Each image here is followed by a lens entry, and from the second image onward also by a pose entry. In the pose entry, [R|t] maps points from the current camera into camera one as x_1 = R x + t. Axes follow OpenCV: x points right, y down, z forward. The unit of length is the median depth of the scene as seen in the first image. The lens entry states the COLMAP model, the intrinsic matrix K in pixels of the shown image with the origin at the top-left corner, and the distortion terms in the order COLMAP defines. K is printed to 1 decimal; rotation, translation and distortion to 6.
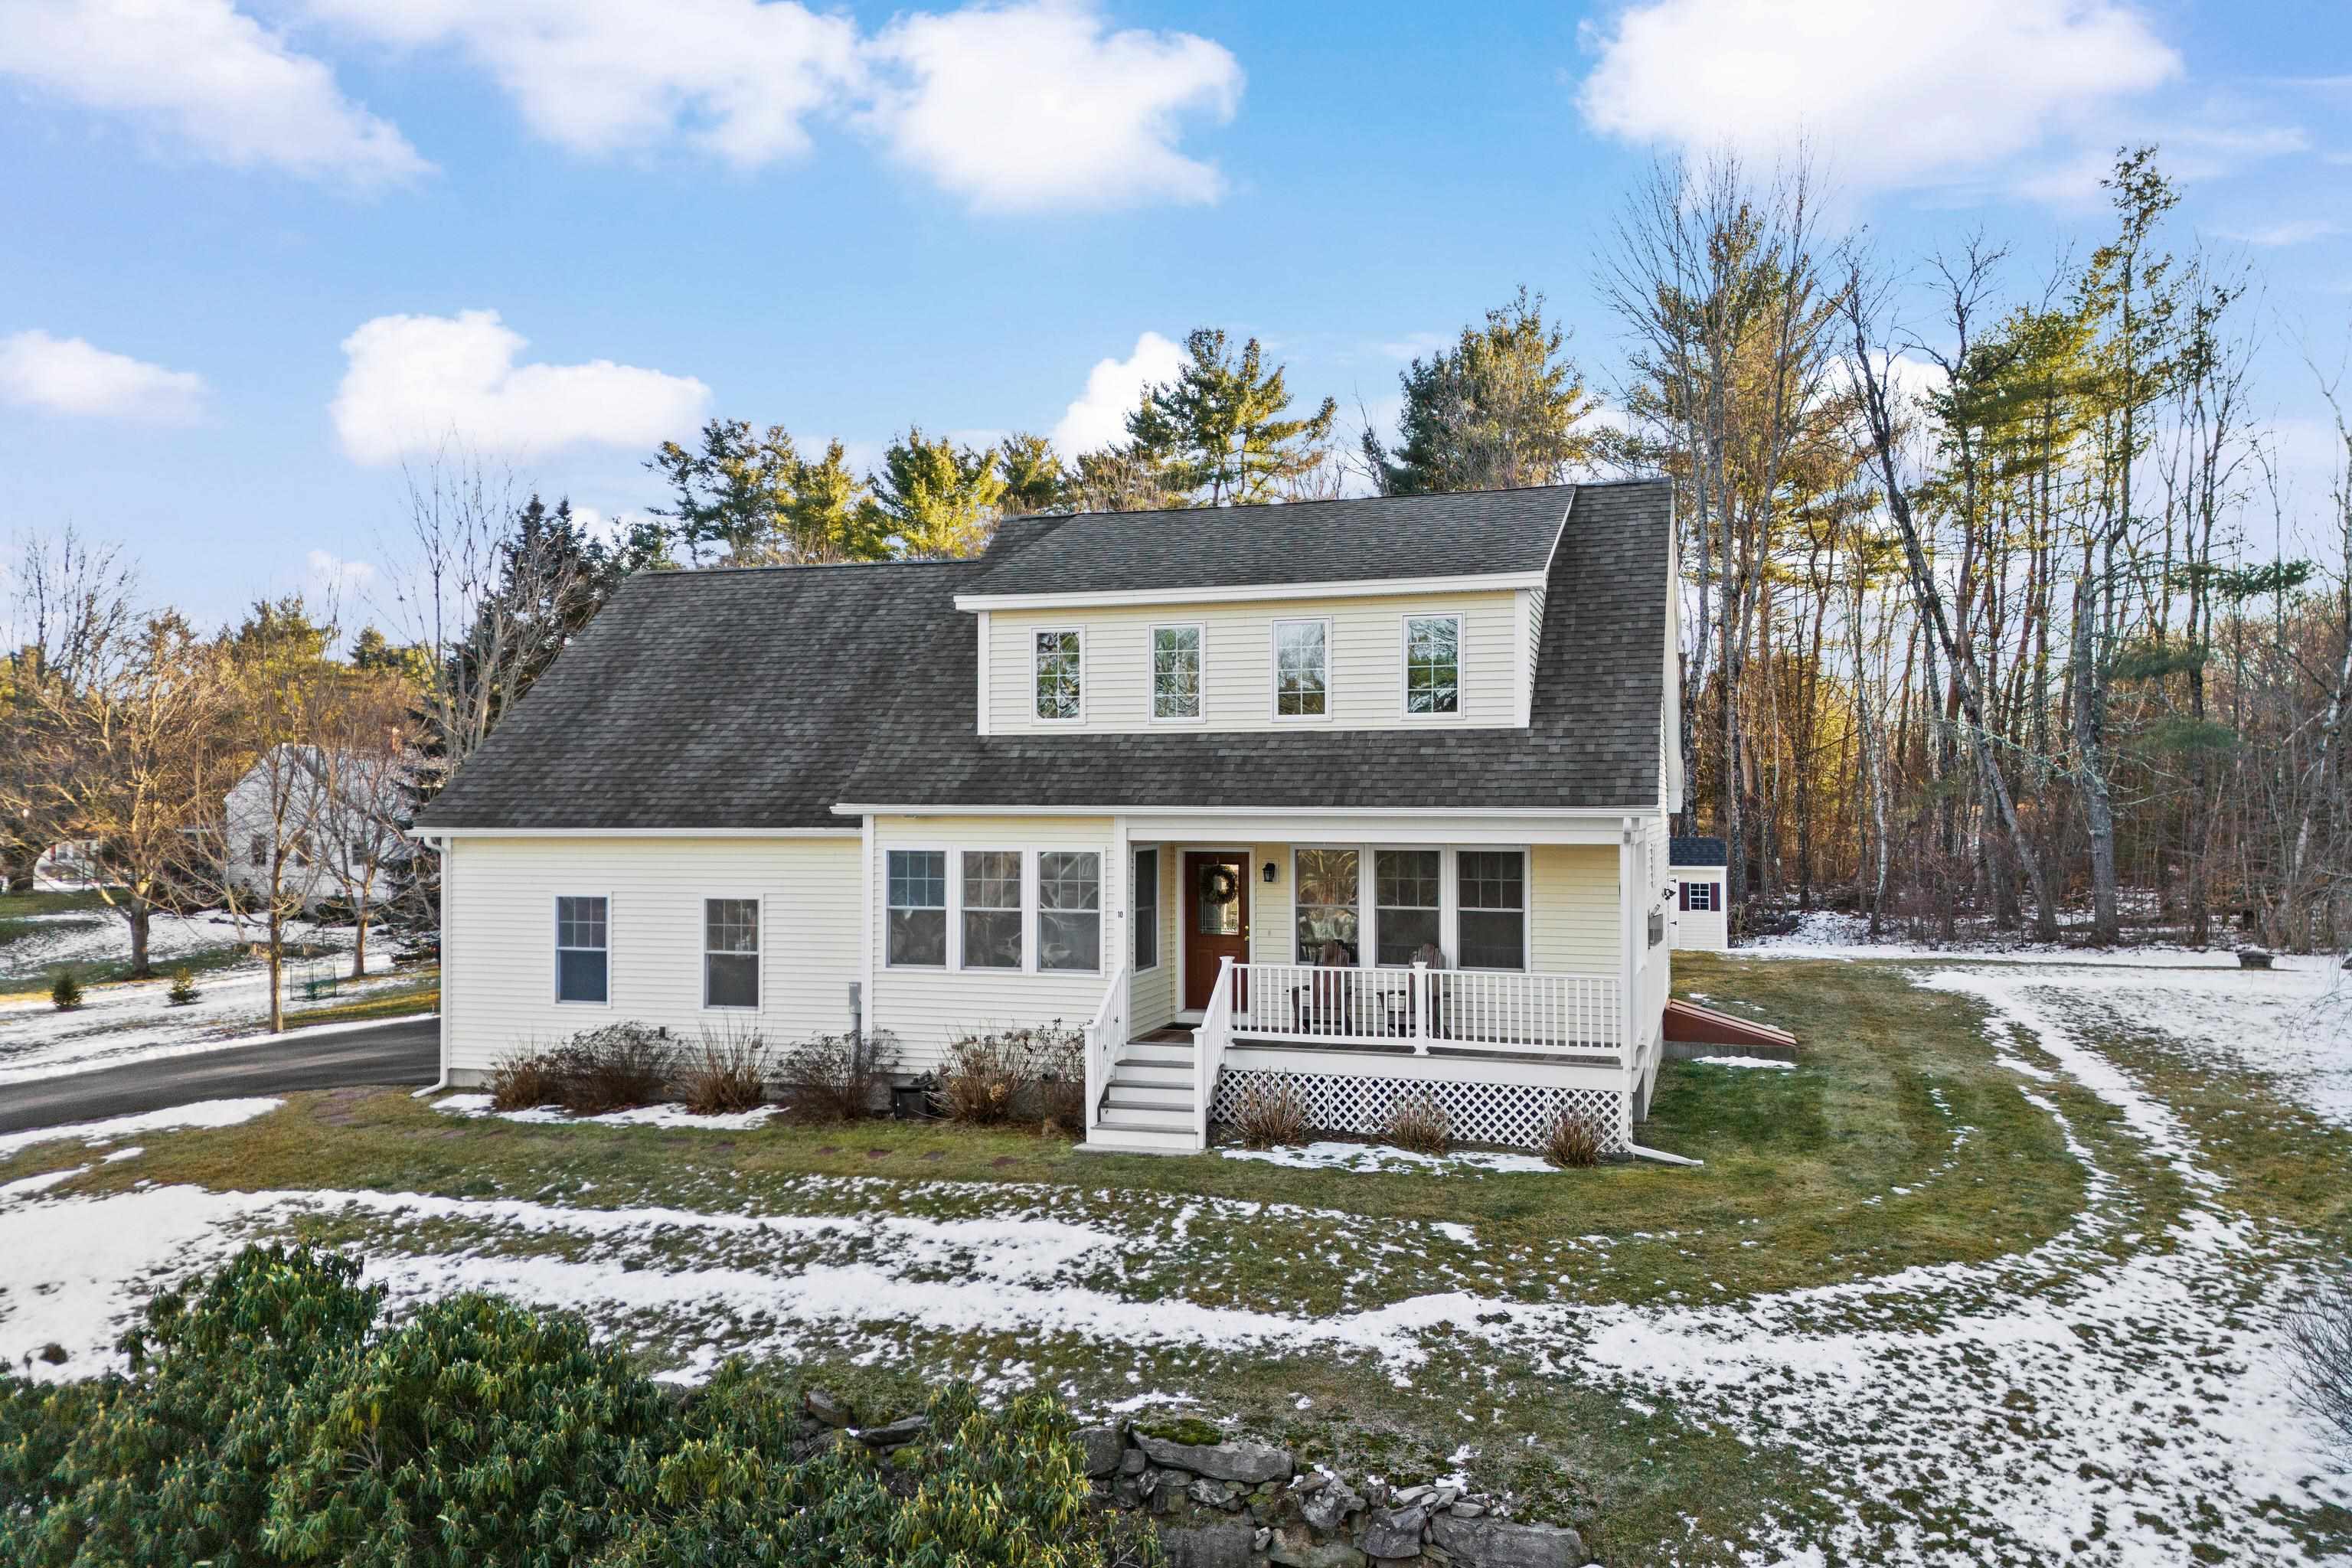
lens RADIAL K [[1709.7, 0, 1165.9], [0, 1709.7, 762.5], [0, 0, 1]] dist [0.104302, -0.102998]
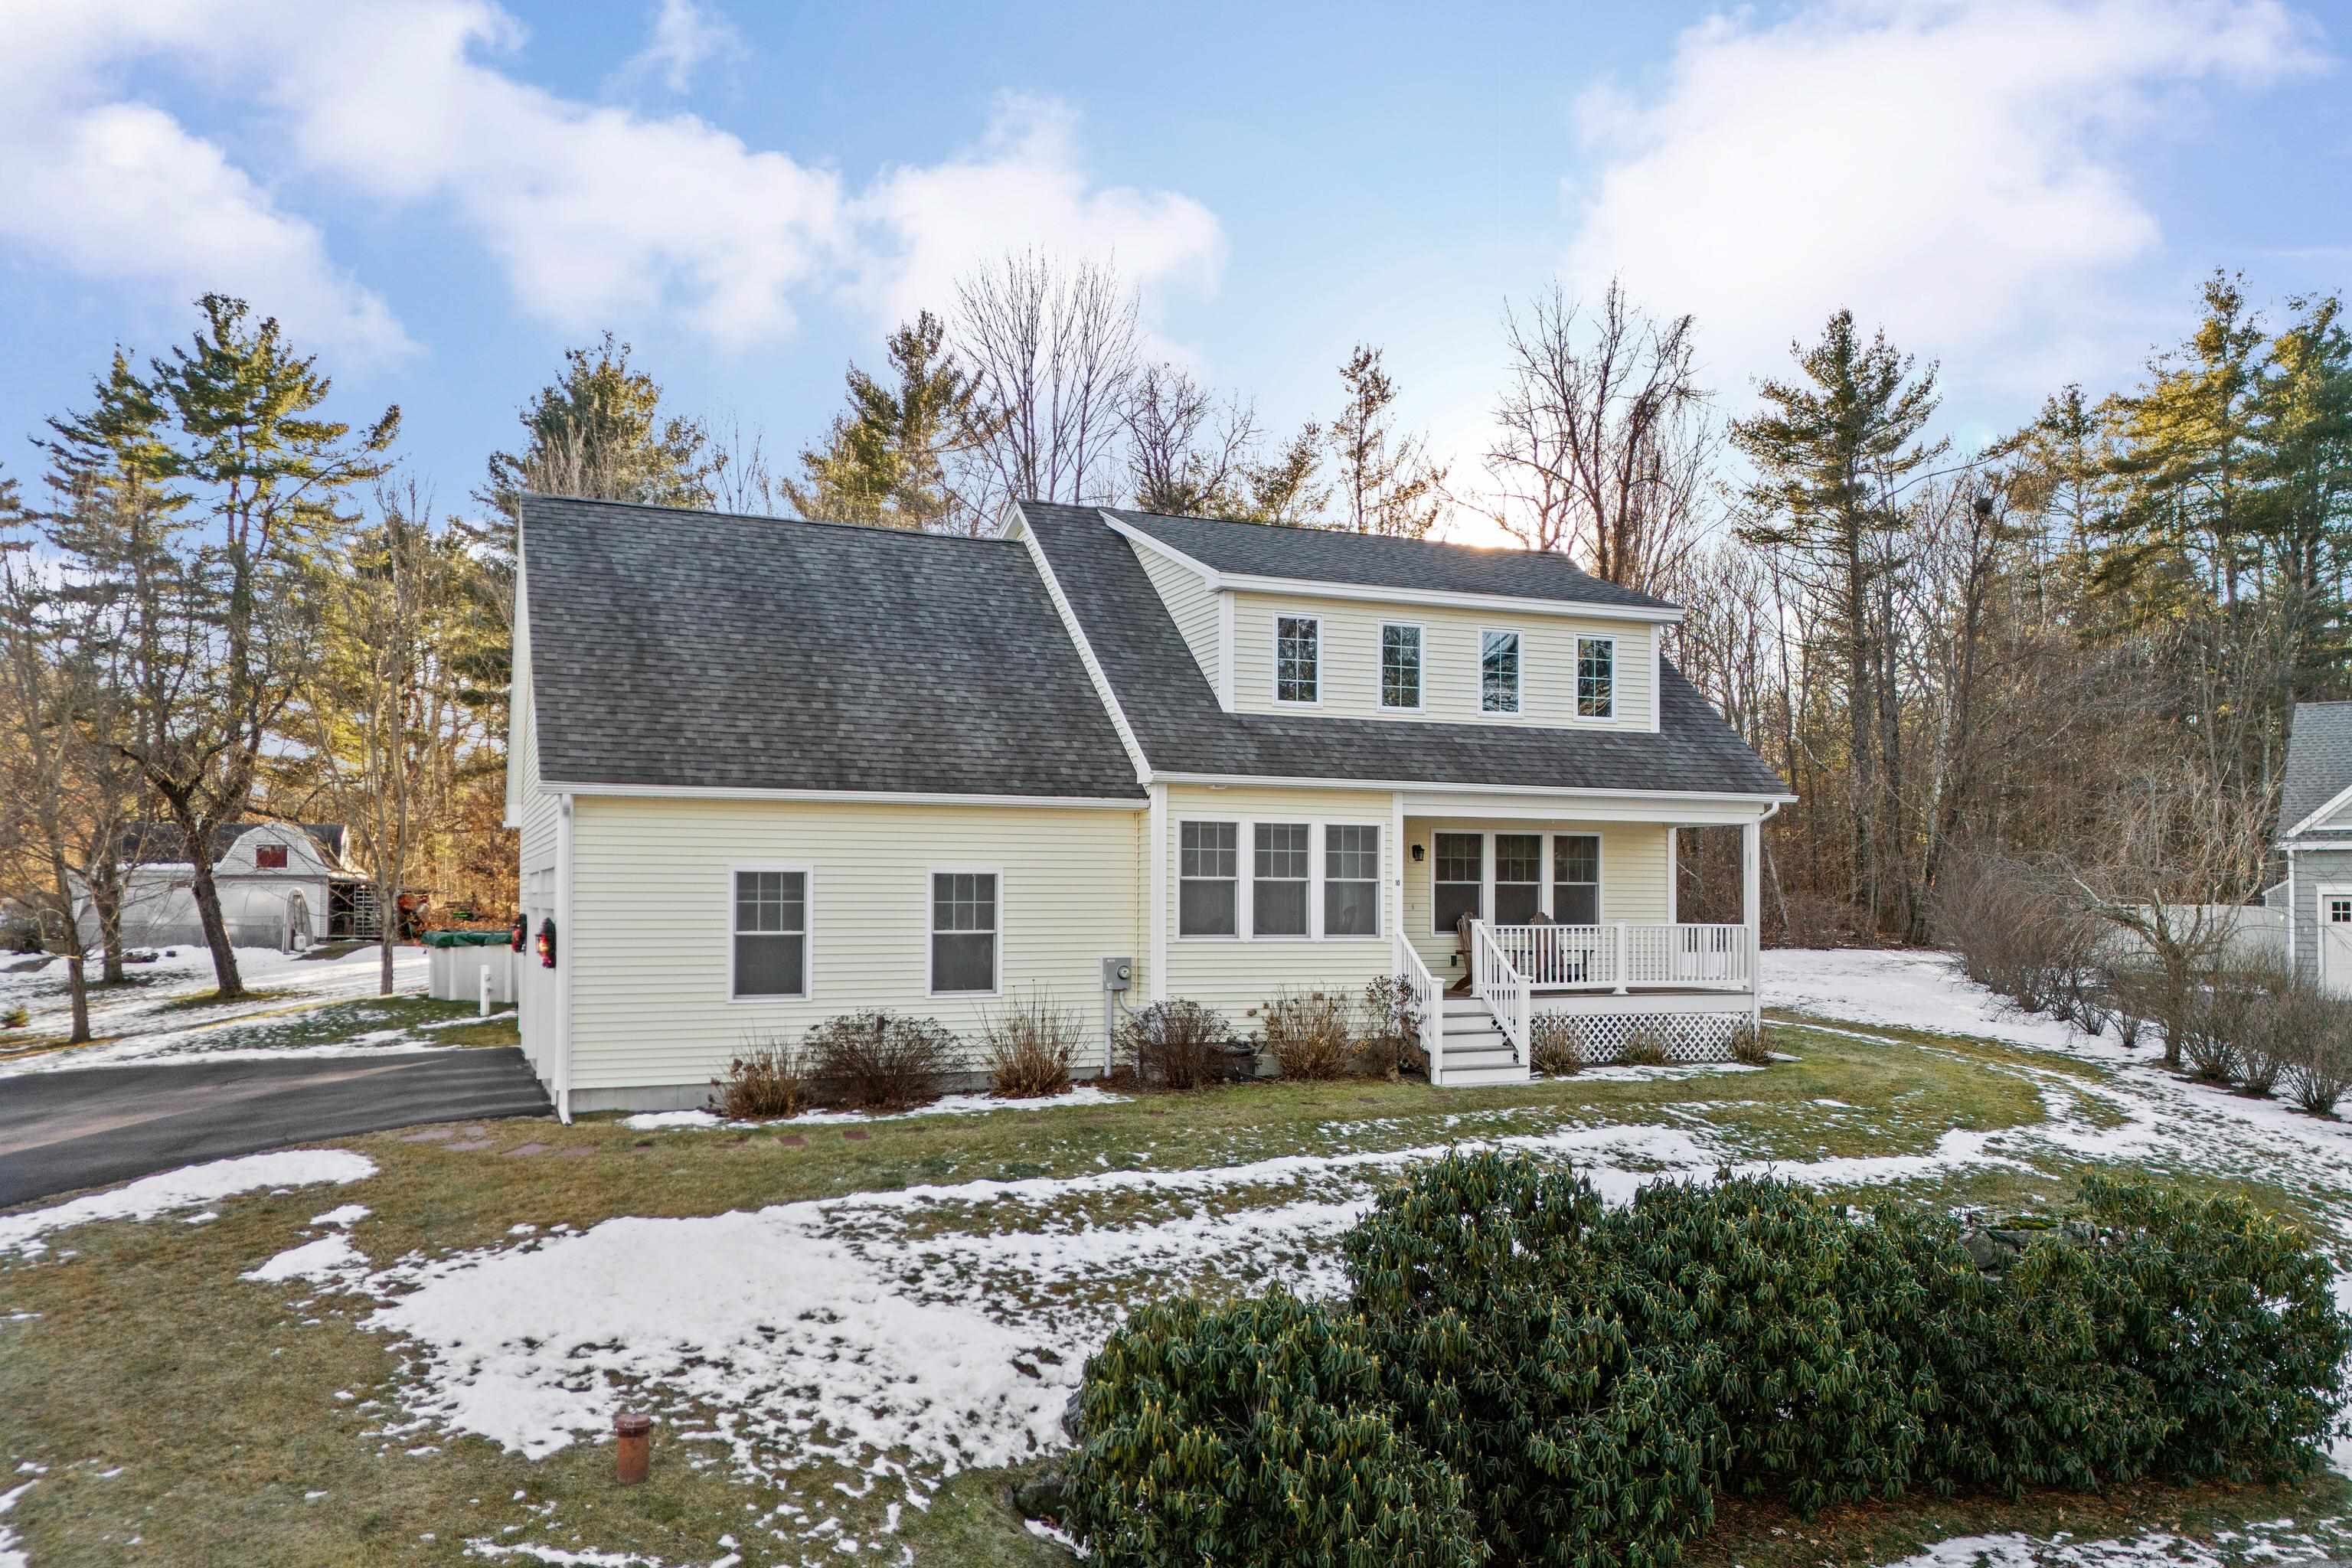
lens RADIAL K [[1704.7, 0, 1169.5], [0, 1704.7, 871.9], [0, 0, 1]] dist [0.097890, -0.095042]
pose [[0.757329, 0.013897, 0.652886, -0.836225], [-0.019605, 0.999807, 0.001460, 0.082348], [-0.652740, -0.013905, 0.757455, 0.269487]]
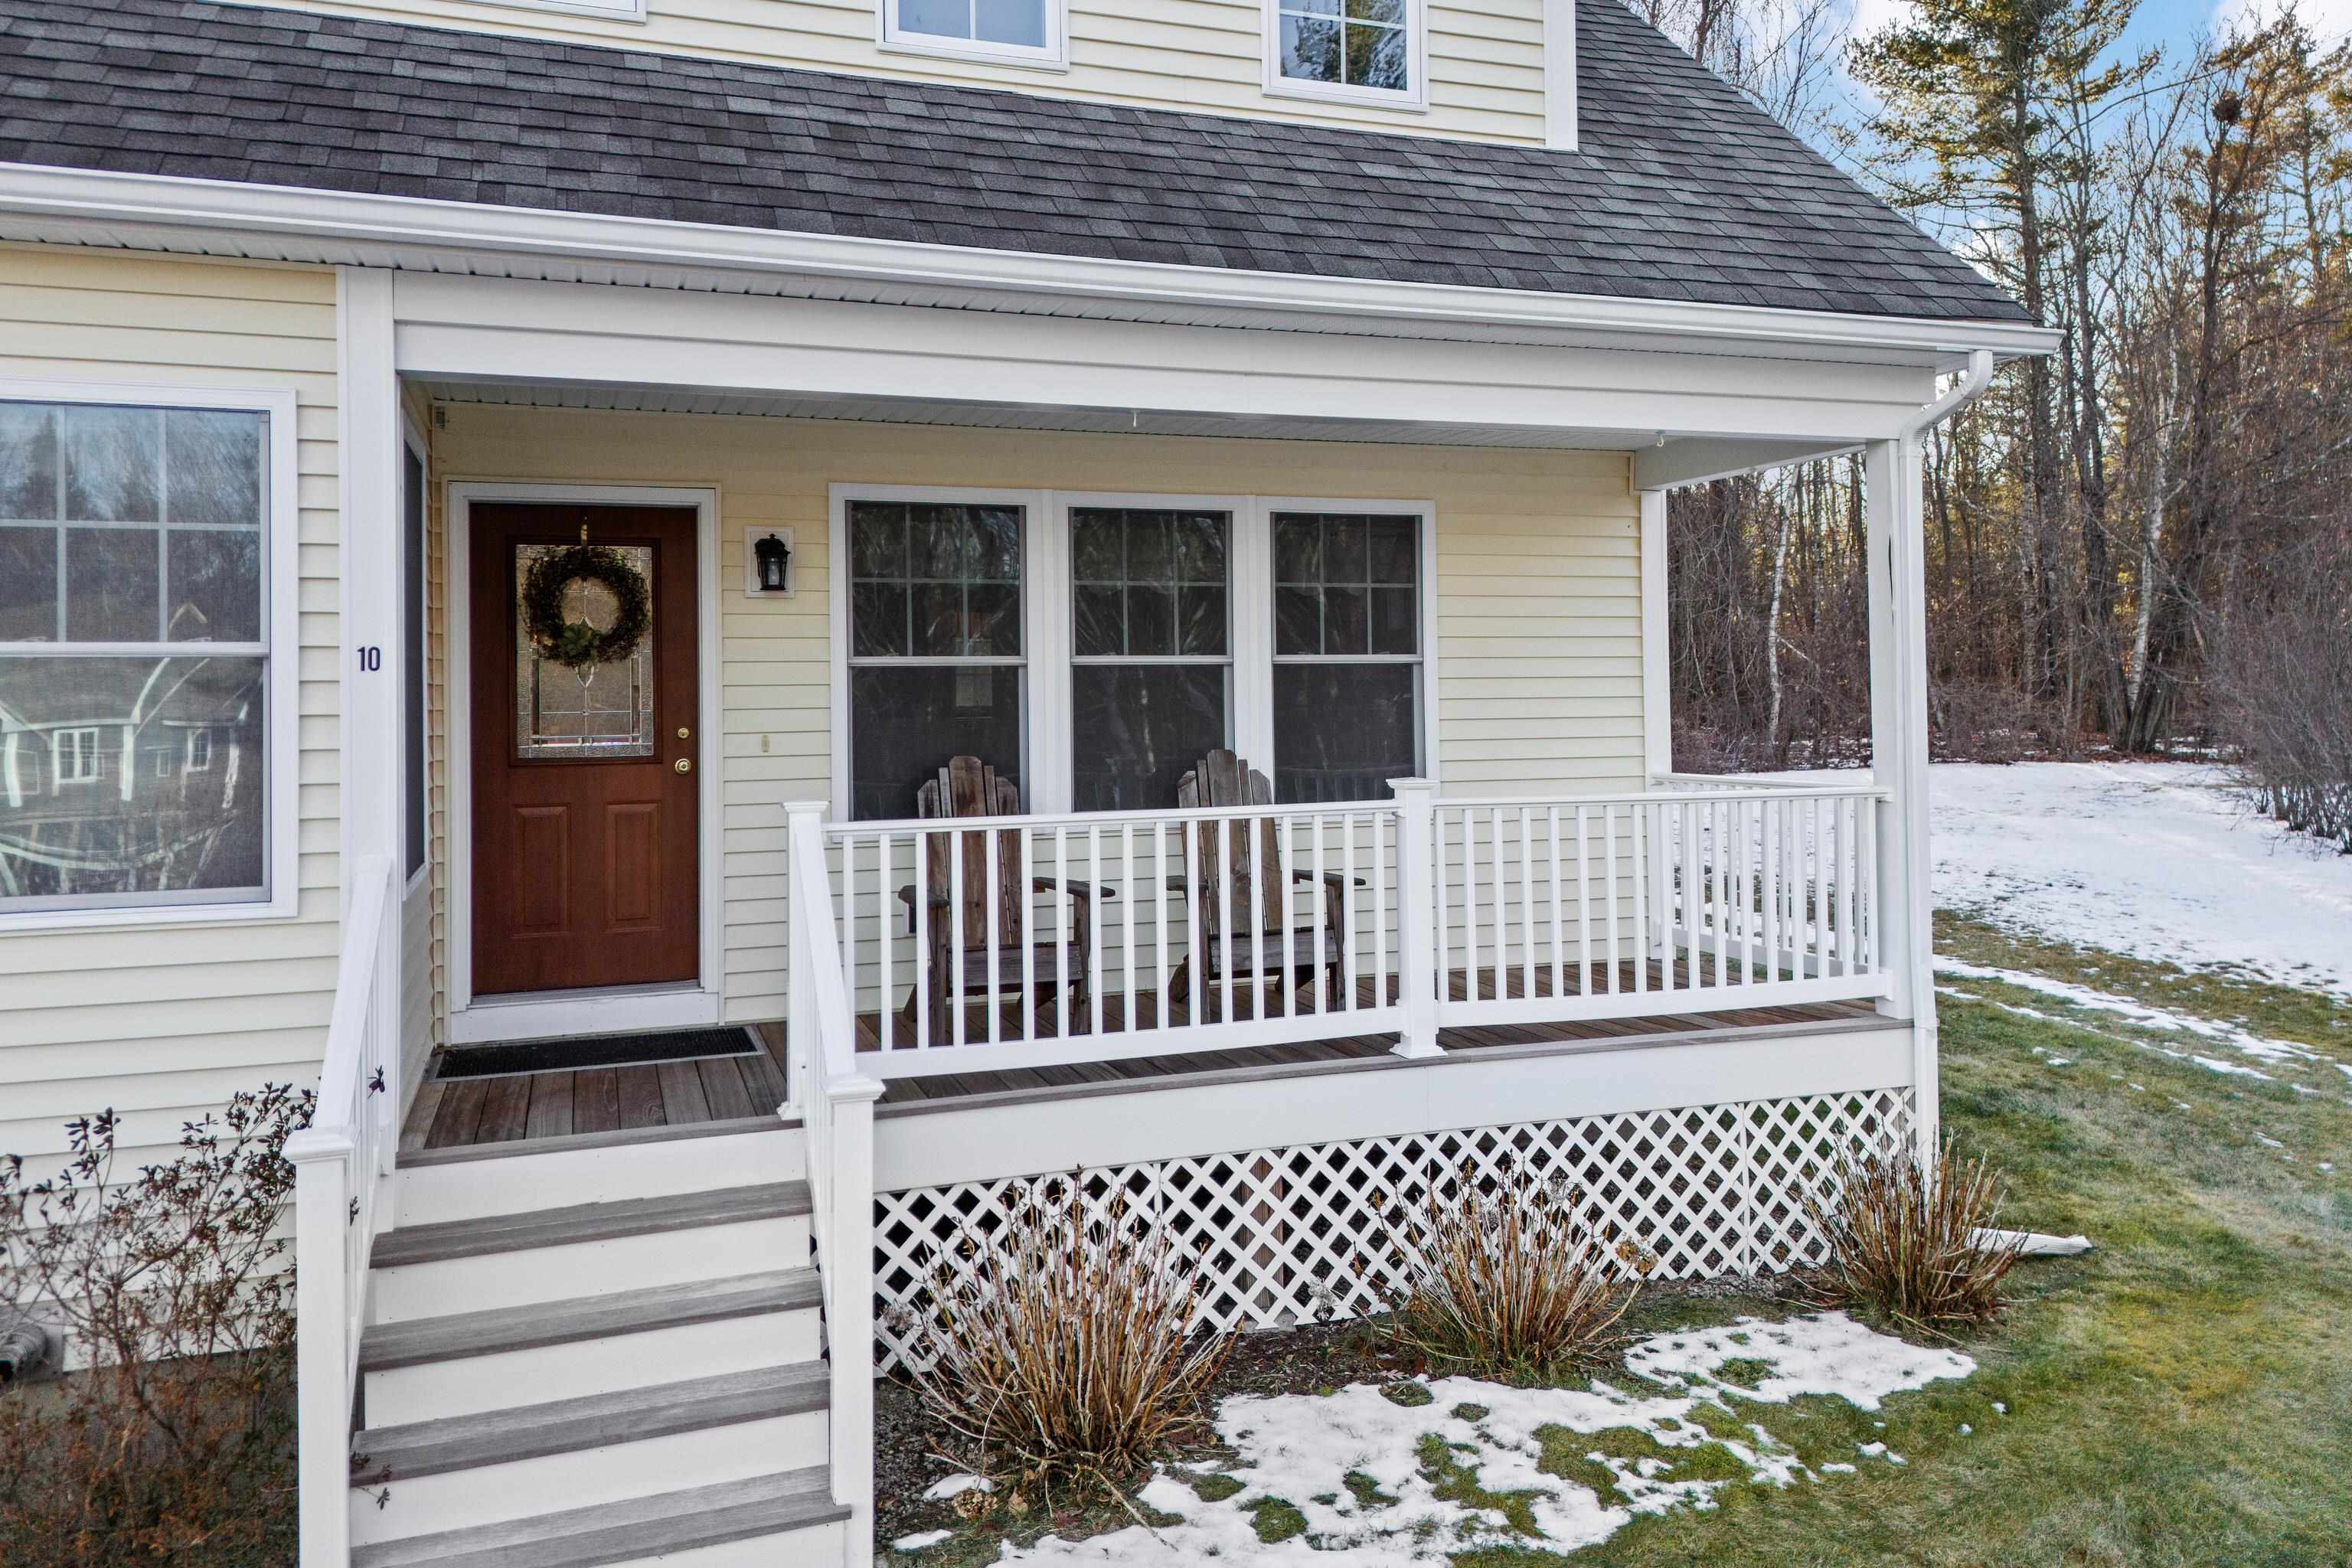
lens RADIAL K [[1753.9, 0, 1183.7], [0, 1753.9, 663.5], [0, 0, 1]] dist [0.089703, -0.093505]
pose [[0.791773, 0.003480, 0.610805, -0.091236], [-0.002023, 0.999993, -0.003075, 0.089178], [-0.610812, 0.001199, 0.791775, 0.709657]]
